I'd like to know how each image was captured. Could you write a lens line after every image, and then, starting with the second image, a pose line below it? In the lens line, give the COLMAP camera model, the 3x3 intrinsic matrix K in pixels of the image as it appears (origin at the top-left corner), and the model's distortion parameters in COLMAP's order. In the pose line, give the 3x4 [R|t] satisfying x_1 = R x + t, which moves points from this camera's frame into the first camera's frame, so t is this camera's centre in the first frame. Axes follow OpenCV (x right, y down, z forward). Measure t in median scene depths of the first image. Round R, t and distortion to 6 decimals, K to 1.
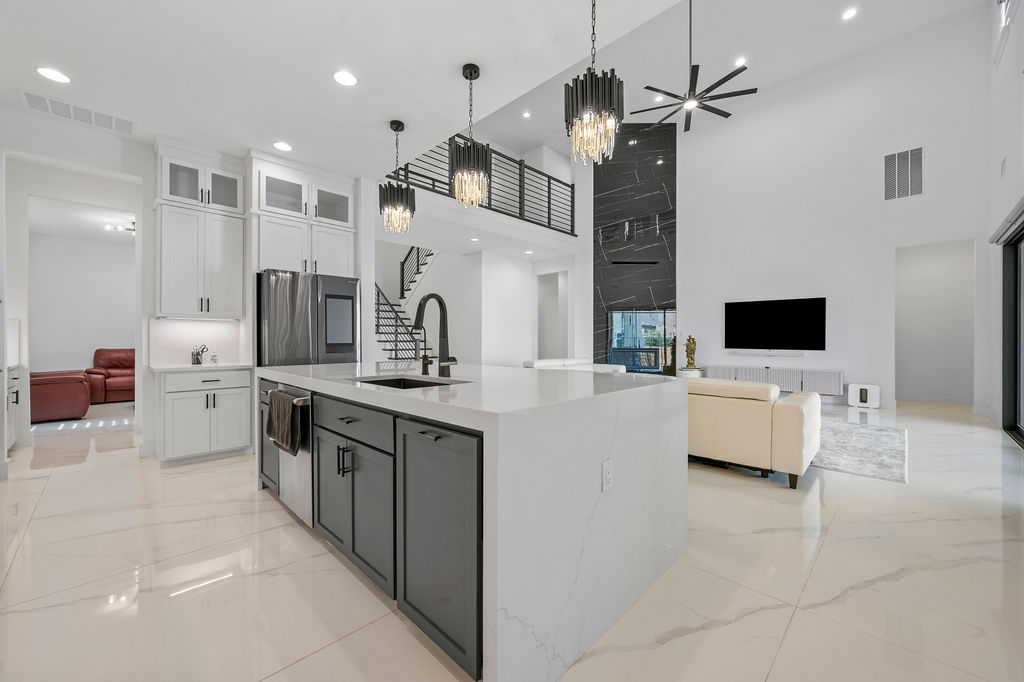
lens RADIAL K [[401.7, 0, 515.8], [0, 401.7, 341.4], [0, 0, 1]] dist [-0.001384, 0.000608]
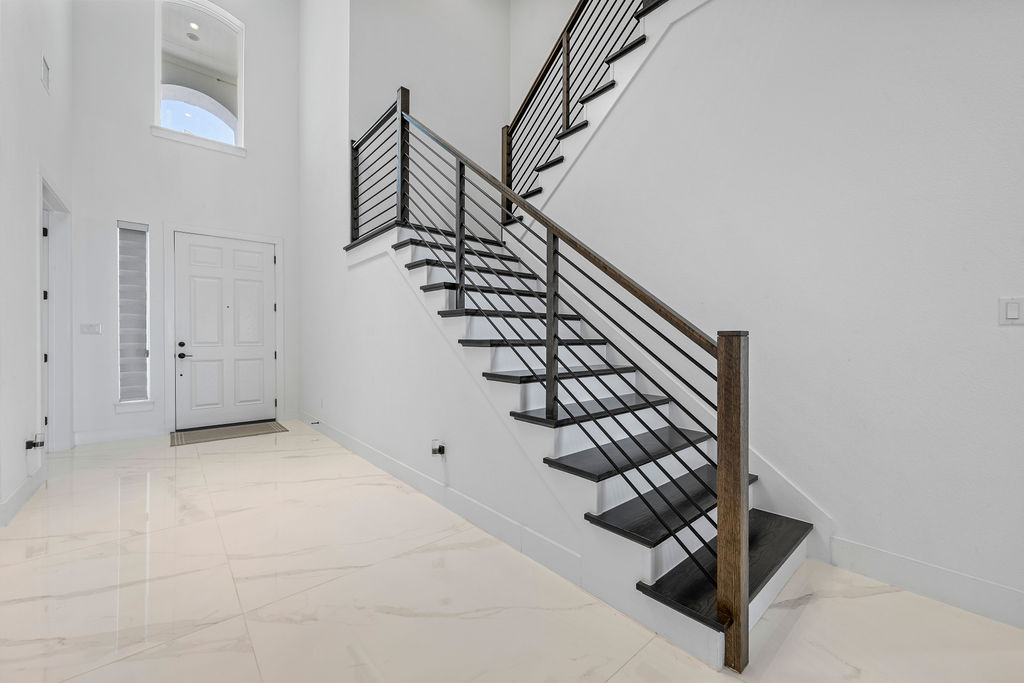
lens RADIAL K [[401.7, 0, 513.9], [0, 401.7, 341.7], [0, 0, 1]] dist [-0.001384, 0.000608]
pose [[0.996406, -0.003090, -0.084653, -0.434651], [0.003368, 0.999989, 0.003142, -0.002484], [0.084642, -0.003416, 0.996406, 1.114905]]
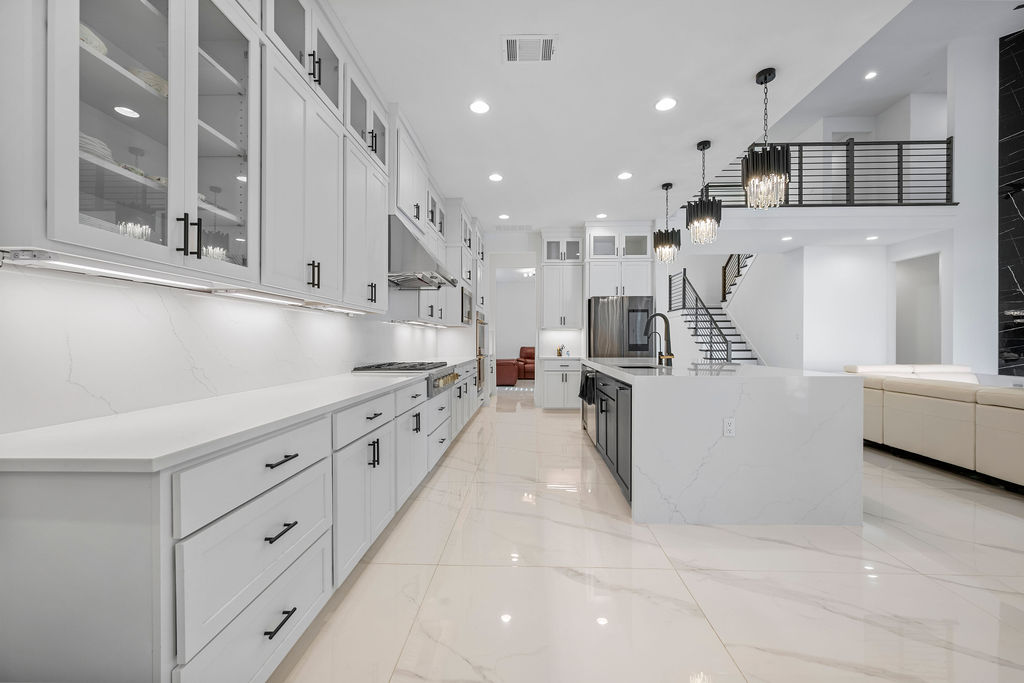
lens RADIAL K [[401.7, 0, 517.9], [0, 401.7, 343.4], [0, 0, 1]] dist [-0.001384, 0.000608]
pose [[0.679281, 0.002865, -0.733873, 0.210552], [-0.001178, 0.999995, 0.002813, -0.000863], [0.733877, -0.001046, 0.679281, -0.177534]]
